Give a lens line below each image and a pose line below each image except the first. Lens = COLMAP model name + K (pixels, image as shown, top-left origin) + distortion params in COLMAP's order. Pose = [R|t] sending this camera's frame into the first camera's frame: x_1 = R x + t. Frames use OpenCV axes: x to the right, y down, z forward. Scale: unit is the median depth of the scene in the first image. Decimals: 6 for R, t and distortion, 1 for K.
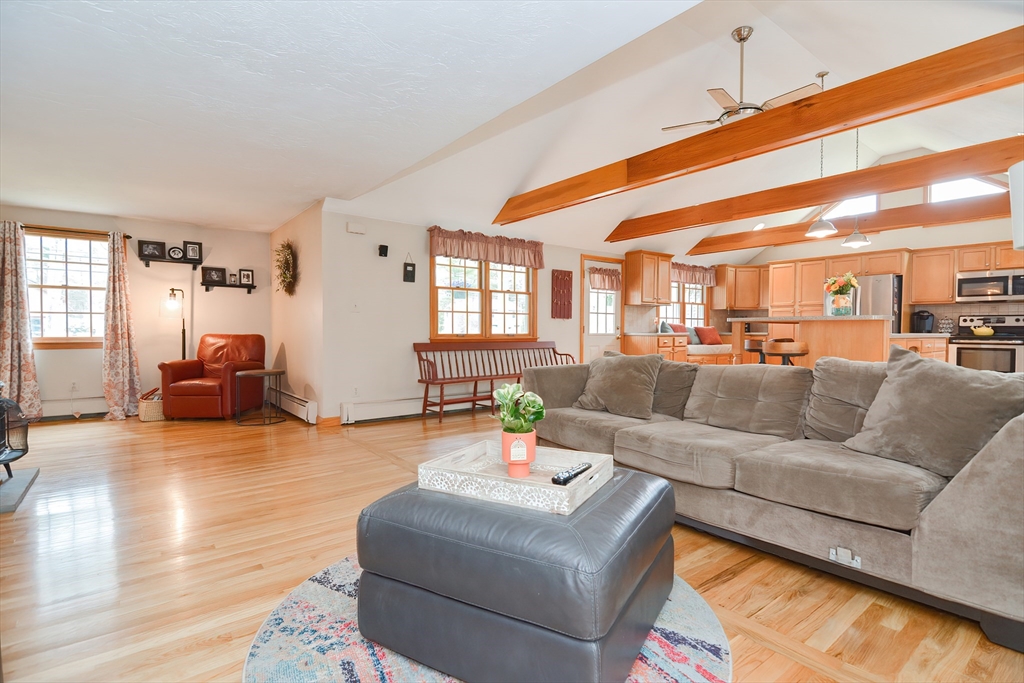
lens RADIAL K [[499.8, 0, 513.6], [0, 499.8, 341.6], [0, 0, 1]] dist [0.001391, -0.010384]
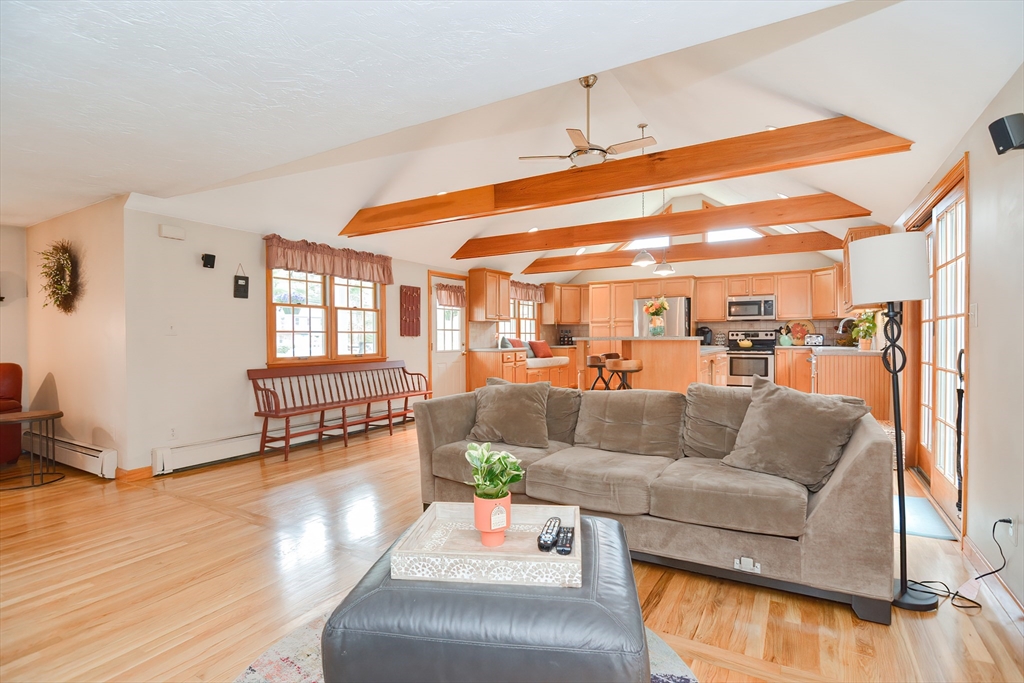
lens RADIAL K [[499.8, 0, 515.6], [0, 499.8, 341.3], [0, 0, 1]] dist [0.001391, -0.010384]
pose [[0.929713, -0.011099, 0.368116, -0.082664], [0.016238, 0.999809, -0.010865, -0.027059], [-0.367926, 0.016079, 0.929716, 0.034289]]
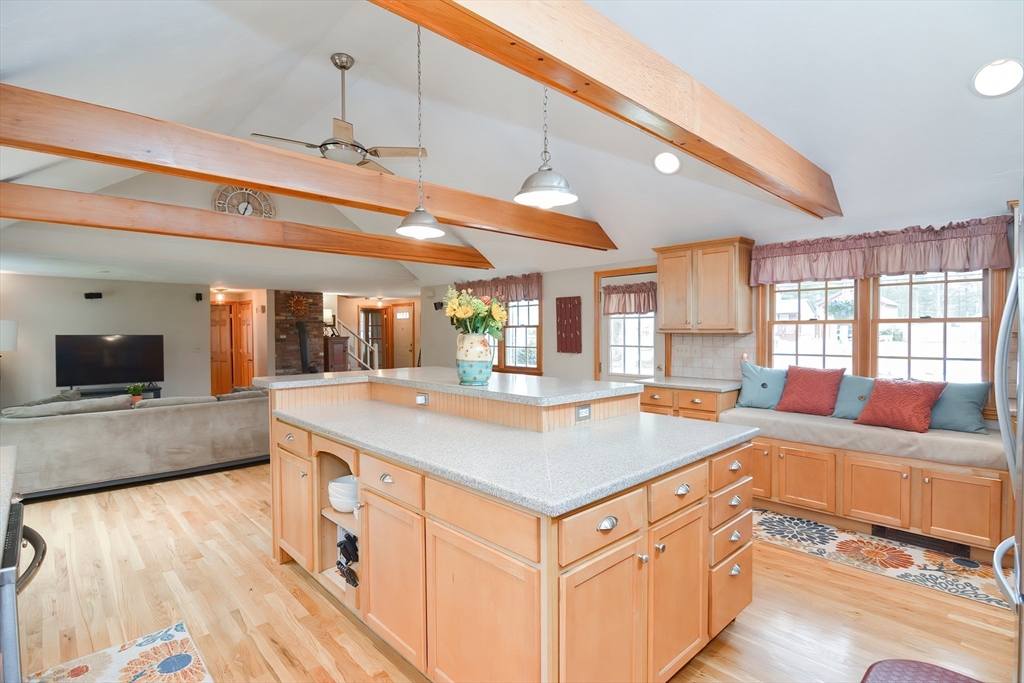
lens RADIAL K [[499.8, 0, 529.2], [0, 499.8, 346.2], [0, 0, 1]] dist [0.001391, -0.010384]
pose [[0.103007, 0.032374, -0.994154, 1.127033], [-0.012921, 0.999429, 0.031207, -0.099393], [0.994597, 0.009630, 0.103367, 0.994785]]
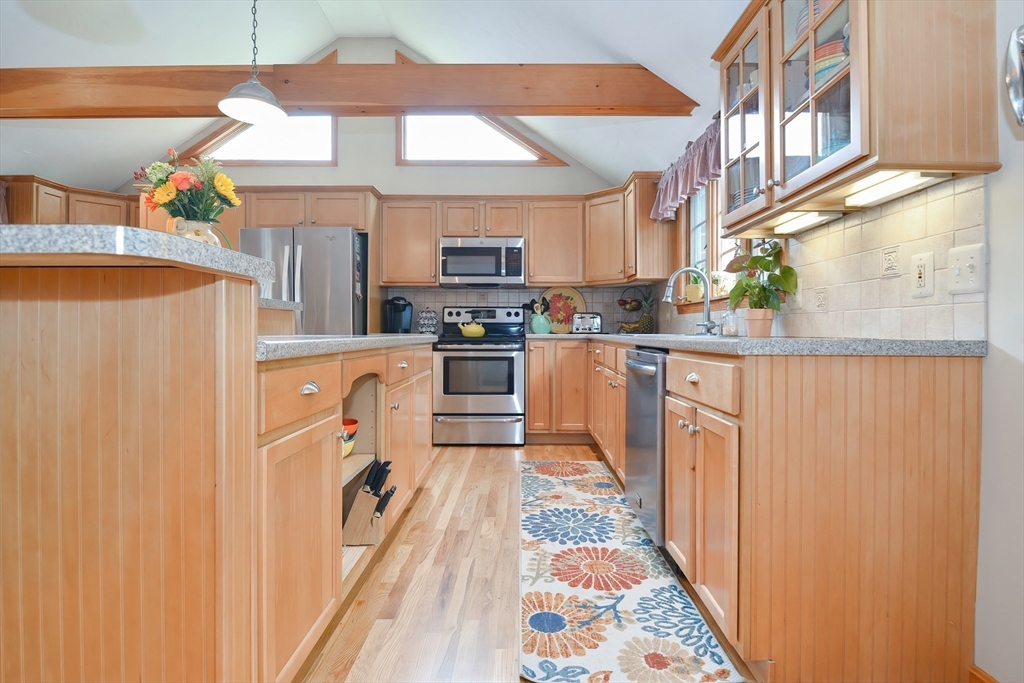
lens RADIAL K [[552.4, 0, 513.1], [0, 552.4, 335.6], [0, 0, 1]] dist [-0.004008, -0.001354]
pose [[0.635256, -0.010230, 0.772234, 0.498558], [0.021162, 0.999767, -0.004164, -0.011860], [-0.772012, 0.018987, 0.635325, 0.592587]]
